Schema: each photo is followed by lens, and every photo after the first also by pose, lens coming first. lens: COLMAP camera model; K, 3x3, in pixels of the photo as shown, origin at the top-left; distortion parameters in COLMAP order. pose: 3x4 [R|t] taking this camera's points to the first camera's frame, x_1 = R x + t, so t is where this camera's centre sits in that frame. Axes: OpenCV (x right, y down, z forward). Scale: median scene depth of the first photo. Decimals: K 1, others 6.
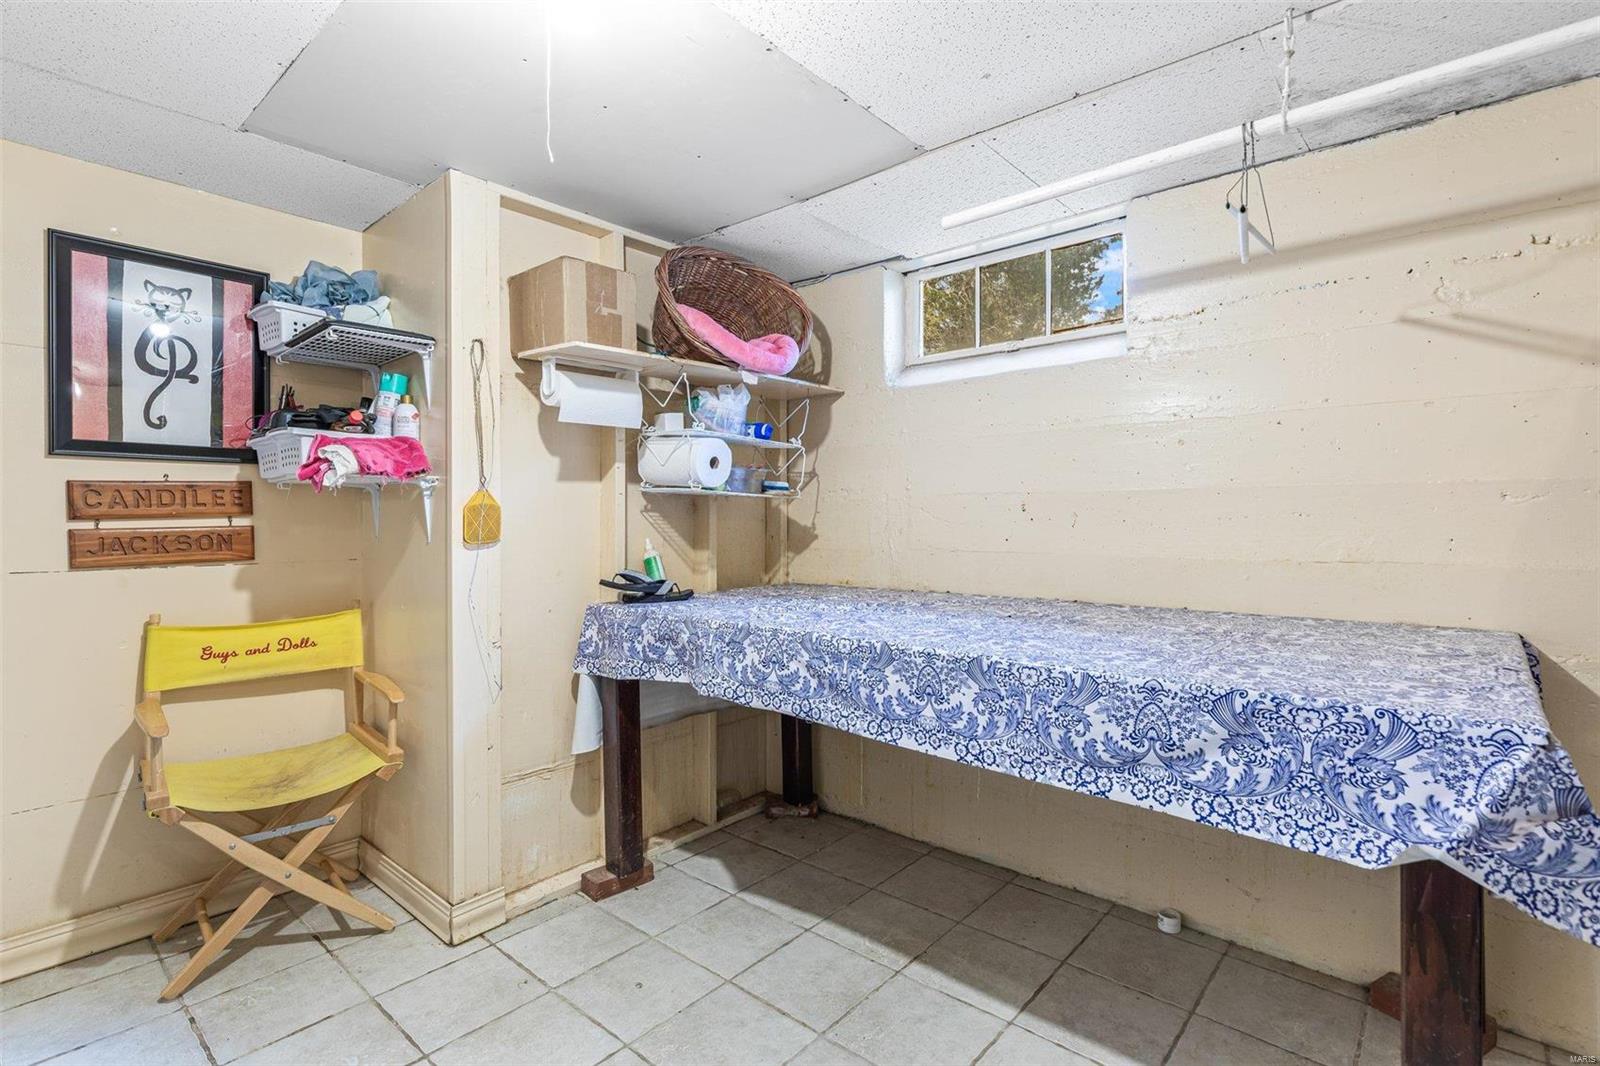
lens RADIAL K [[759.9, 0, 821.9], [0, 759.9, 512.0], [0, 0, 1]] dist [-0.006314, -0.001781]
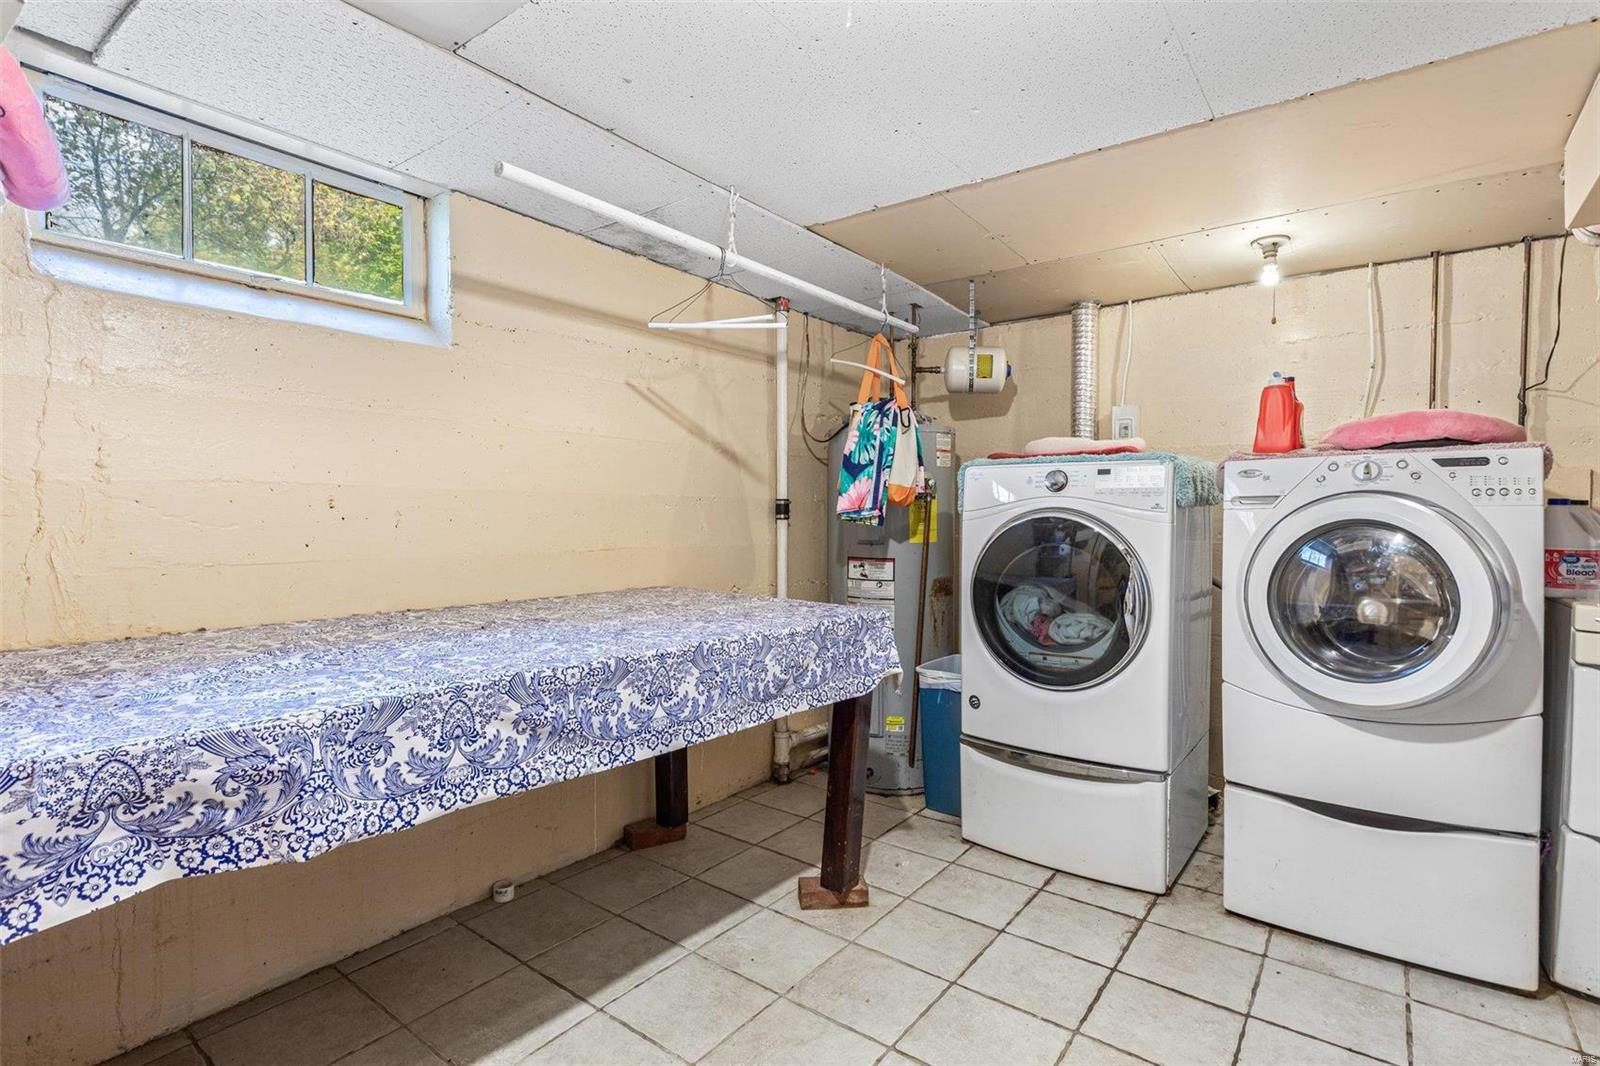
lens RADIAL K [[780.0, 0, 802.0], [0, 780.0, 533.8], [0, 0, 1]] dist [-0.000976, -0.000496]
pose [[-0.065961, -0.019854, 0.997625, -0.731784], [-0.011977, 0.999746, 0.019104, 0.003763], [-0.997750, -0.010688, -0.066182, 0.721462]]
